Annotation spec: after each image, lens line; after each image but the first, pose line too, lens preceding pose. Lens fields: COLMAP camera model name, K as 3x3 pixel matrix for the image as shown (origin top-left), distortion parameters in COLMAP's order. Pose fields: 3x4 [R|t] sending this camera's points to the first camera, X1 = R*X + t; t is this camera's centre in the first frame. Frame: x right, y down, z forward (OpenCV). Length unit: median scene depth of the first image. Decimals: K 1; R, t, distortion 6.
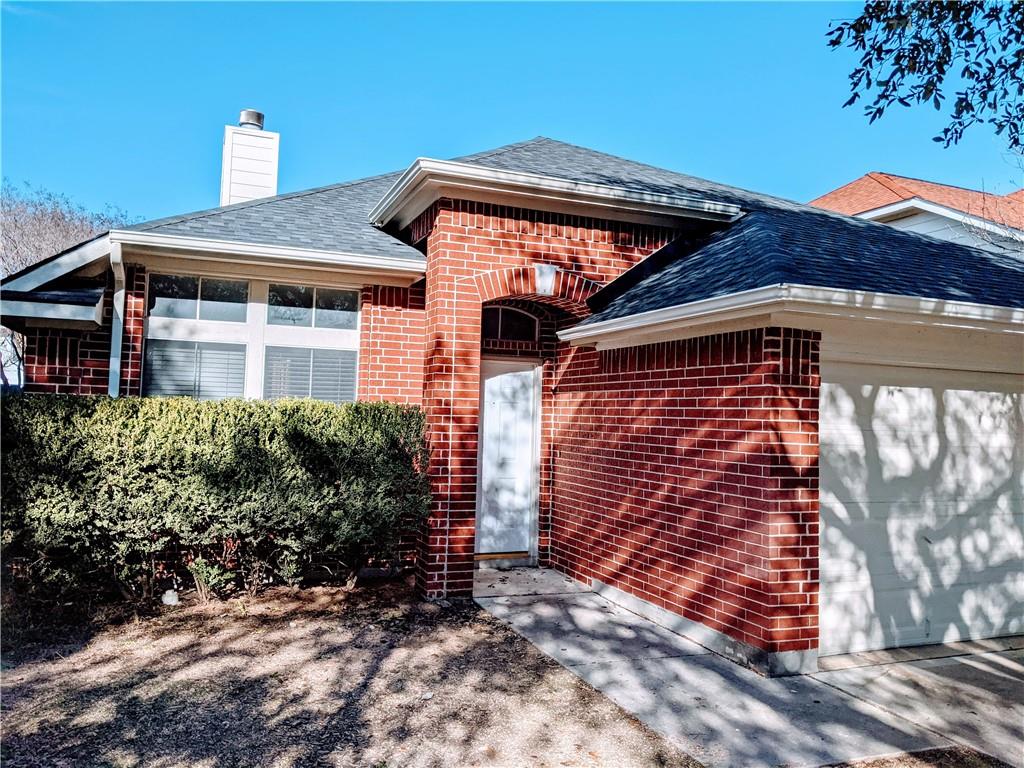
lens RADIAL K [[819.9, 0, 514.1], [0, 819.9, 383.3], [0, 0, 1]] dist [0.024738, -0.026187]
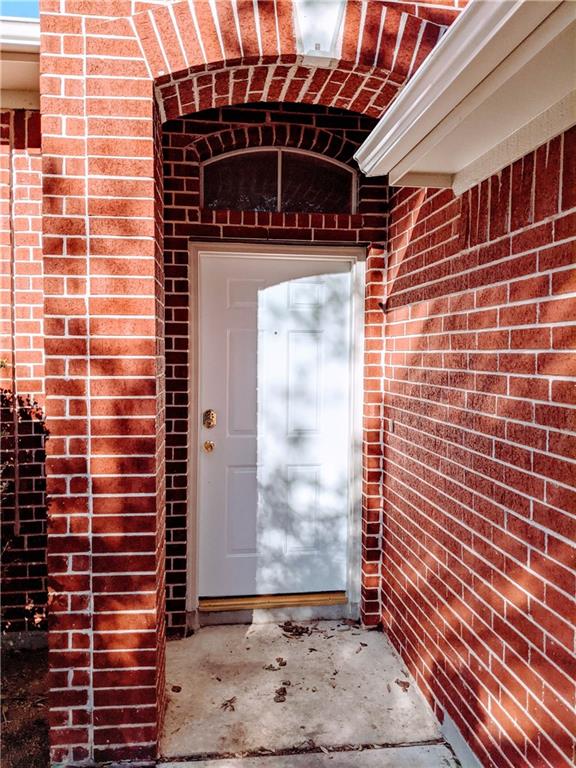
lens RADIAL K [[614.9, 0, 285.2], [0, 614.9, 384.0], [0, 0, 1]] dist [0.024738, -0.026187]
pose [[0.967899, -0.003502, -0.251314, 0.087975], [0.026006, 0.995931, 0.086282, 0.024309], [0.249990, -0.090048, 0.964052, 0.611082]]
